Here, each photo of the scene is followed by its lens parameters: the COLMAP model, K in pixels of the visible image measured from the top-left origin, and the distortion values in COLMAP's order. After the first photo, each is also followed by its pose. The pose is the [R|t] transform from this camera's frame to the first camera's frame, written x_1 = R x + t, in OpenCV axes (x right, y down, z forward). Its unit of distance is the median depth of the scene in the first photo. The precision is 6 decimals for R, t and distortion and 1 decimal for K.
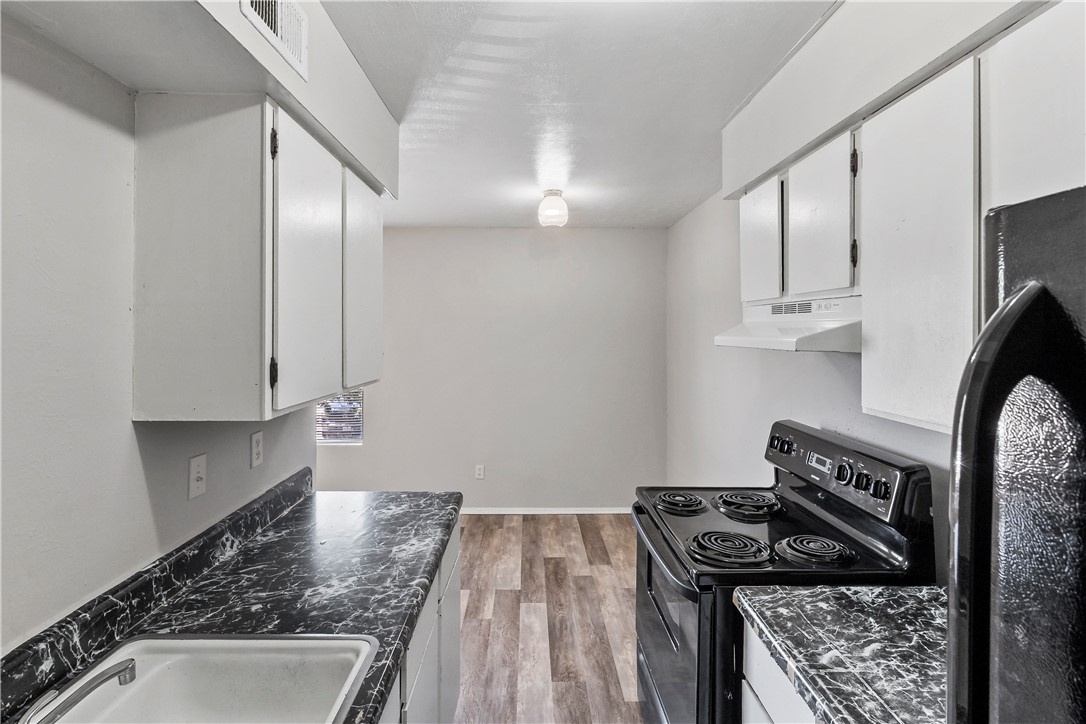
lens RADIAL K [[504.4, 0, 534.4], [0, 504.4, 334.7], [0, 0, 1]] dist [-0.001074, -0.001077]
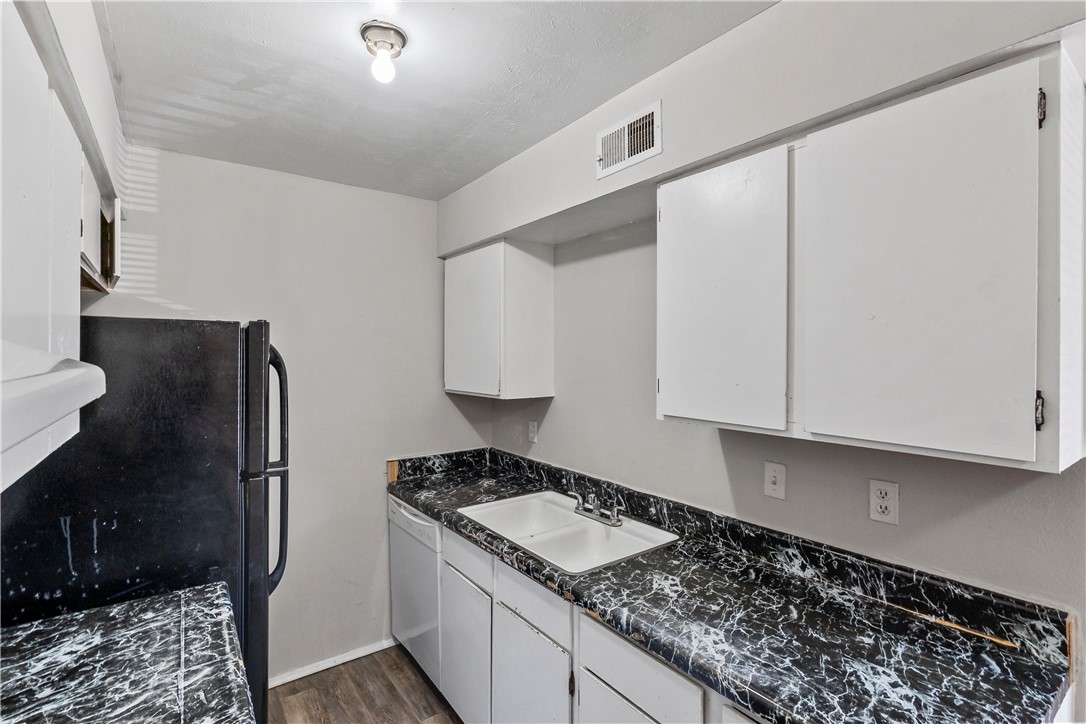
lens RADIAL K [[504.4, 0, 540.9], [0, 504.4, 357.7], [0, 0, 1]] dist [-0.001074, -0.001077]
pose [[-0.810470, 0.000436, -0.585780, 0.486889], [-0.008279, 0.999891, 0.012199, -0.013719], [0.585722, 0.014737, -0.810378, 1.745475]]
